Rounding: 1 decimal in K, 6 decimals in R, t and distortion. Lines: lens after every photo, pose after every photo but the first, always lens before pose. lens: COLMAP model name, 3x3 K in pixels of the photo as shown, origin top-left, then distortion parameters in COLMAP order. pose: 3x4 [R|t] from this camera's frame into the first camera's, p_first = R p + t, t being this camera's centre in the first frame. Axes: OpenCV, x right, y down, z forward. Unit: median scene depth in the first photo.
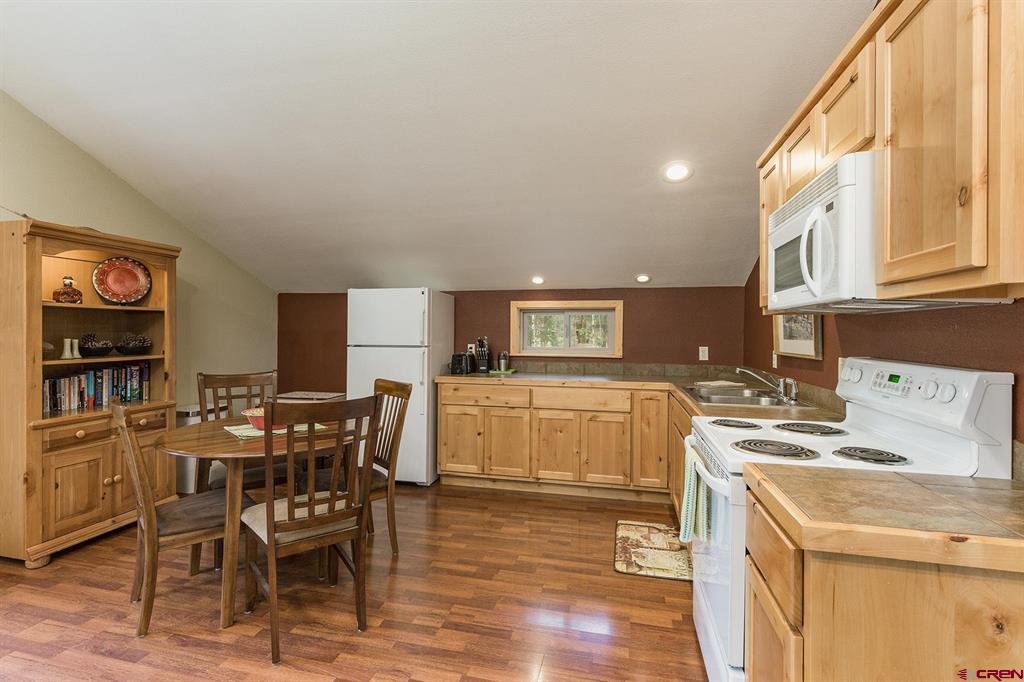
lens RADIAL K [[495.1, 0, 490.2], [0, 495.1, 333.9], [0, 0, 1]] dist [0.017857, -0.001022]
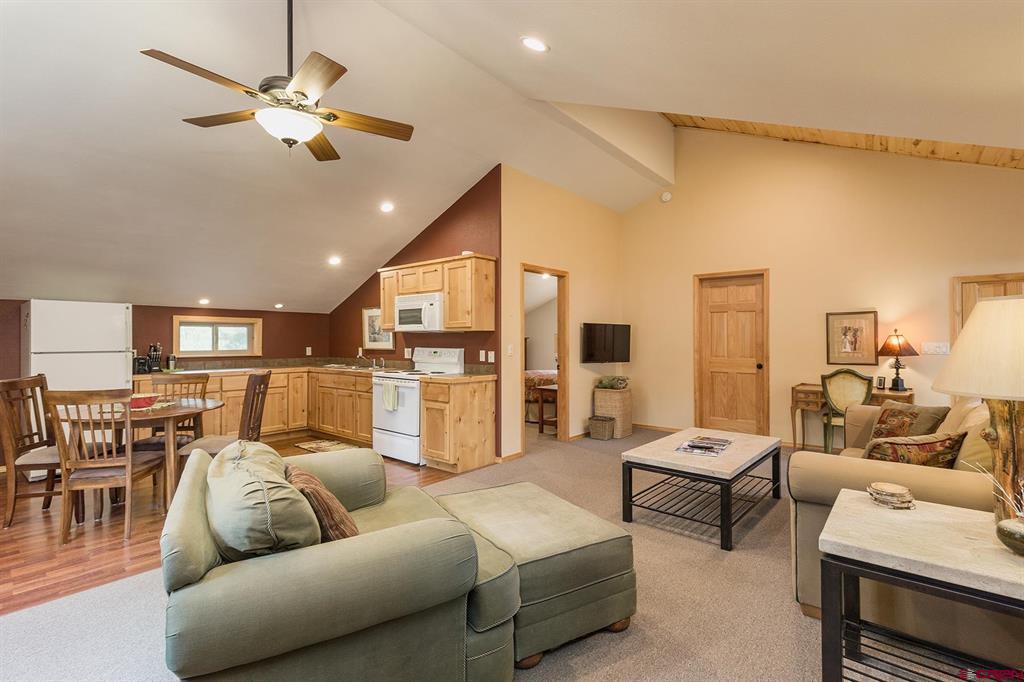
lens RADIAL K [[495.1, 0, 515.1], [0, 495.1, 336.2], [0, 0, 1]] dist [0.017857, -0.001022]
pose [[0.419229, 0.000227, 0.907881, -0.911924], [0.005013, 0.999984, -0.002565, -0.005151], [-0.907867, 0.005627, 0.419221, -0.412810]]
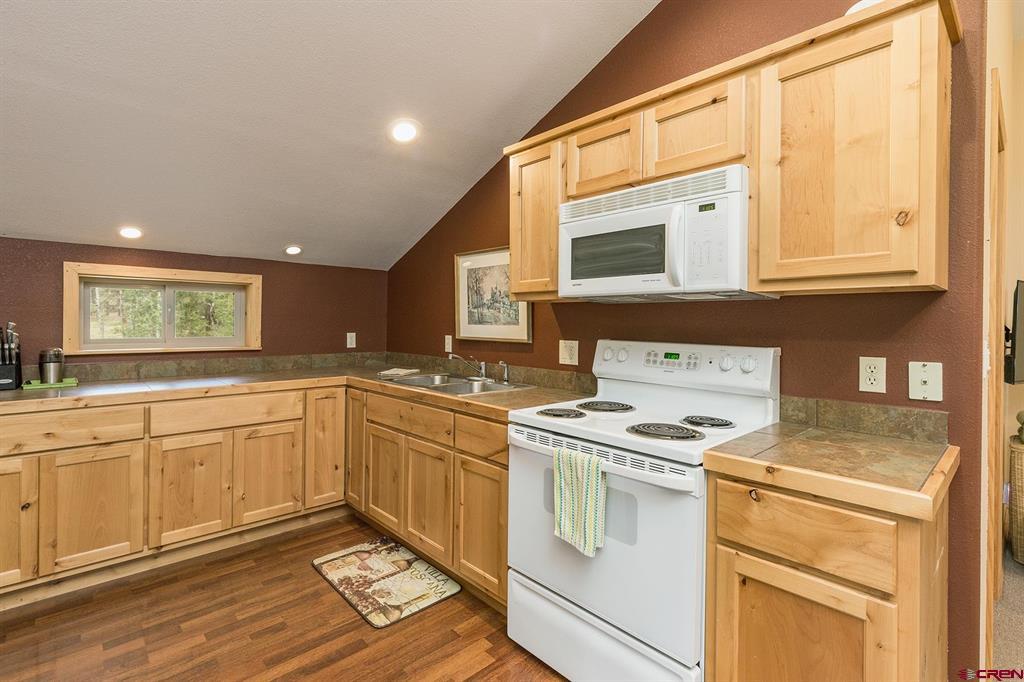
lens RADIAL K [[495.1, 0, 485.1], [0, 495.1, 322.3], [0, 0, 1]] dist [0.017857, -0.001022]
pose [[0.555866, -0.003635, 0.831264, -0.207754], [-0.003145, 0.999974, 0.006475, -0.000412], [-0.831266, -0.006214, 0.555840, 0.311286]]
